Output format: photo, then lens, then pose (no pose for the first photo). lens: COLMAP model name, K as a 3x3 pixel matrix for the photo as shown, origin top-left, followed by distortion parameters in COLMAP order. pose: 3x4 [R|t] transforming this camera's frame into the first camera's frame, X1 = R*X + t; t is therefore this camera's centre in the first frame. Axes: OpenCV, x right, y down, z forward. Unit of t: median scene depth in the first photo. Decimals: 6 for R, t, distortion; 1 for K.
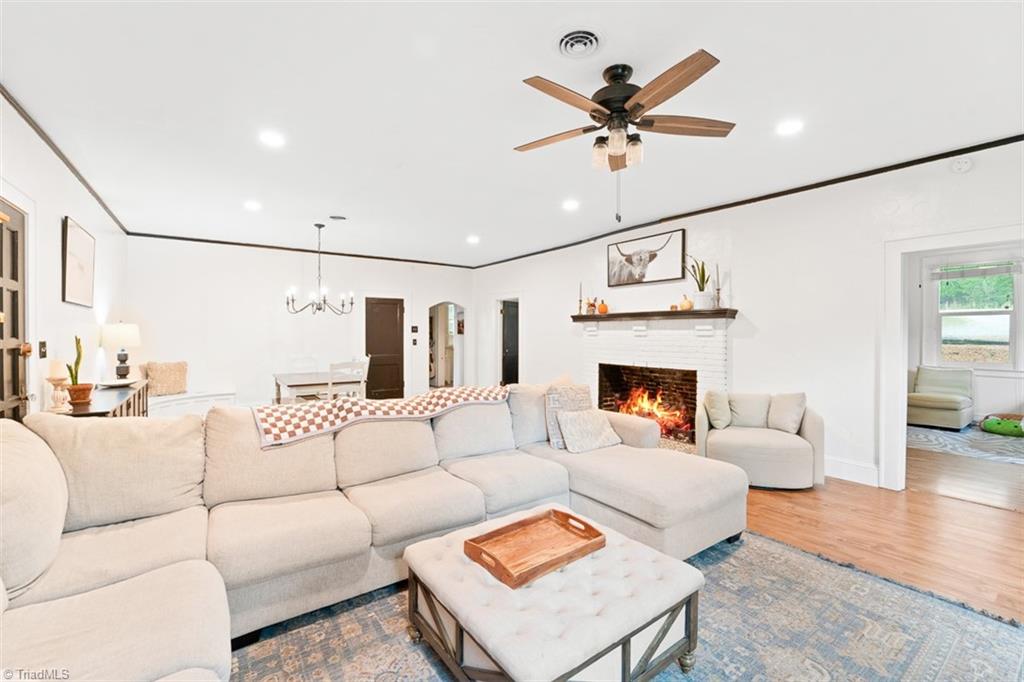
lens RADIAL K [[428.6, 0, 510.8], [0, 428.6, 338.7], [0, 0, 1]] dist [-0.020890, -0.000626]
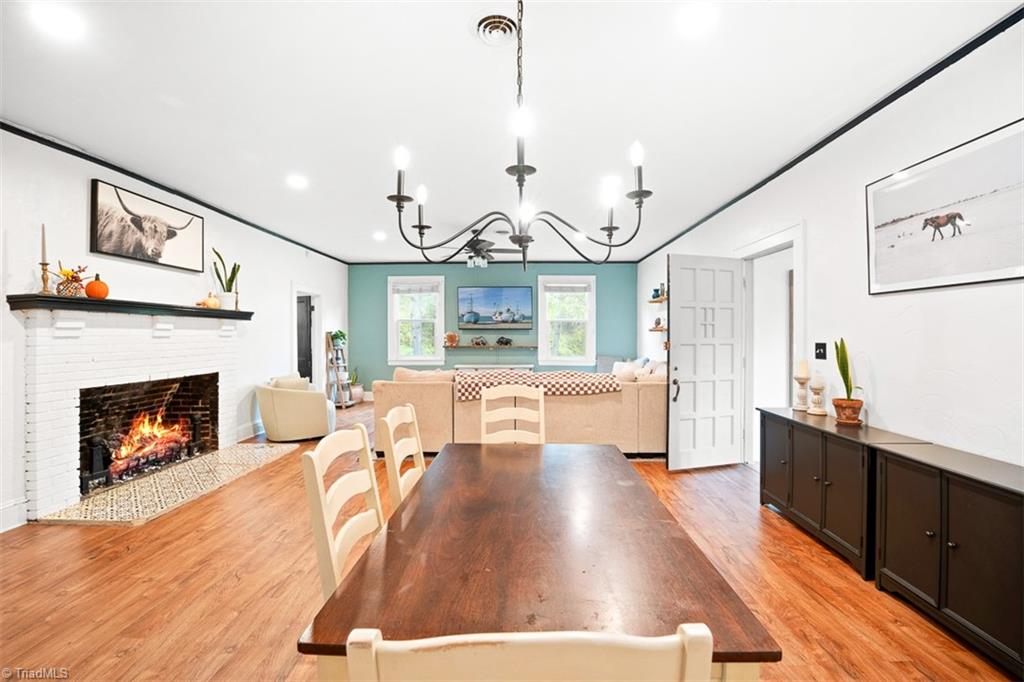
lens RADIAL K [[428.6, 0, 514.7], [0, 428.6, 335.2], [0, 0, 1]] dist [-0.020890, -0.000626]
pose [[-0.805521, -0.003543, 0.592557, -0.592809], [0.004547, 0.999916, 0.012161, -0.015431], [-0.592550, 0.012490, -0.805437, 1.202229]]
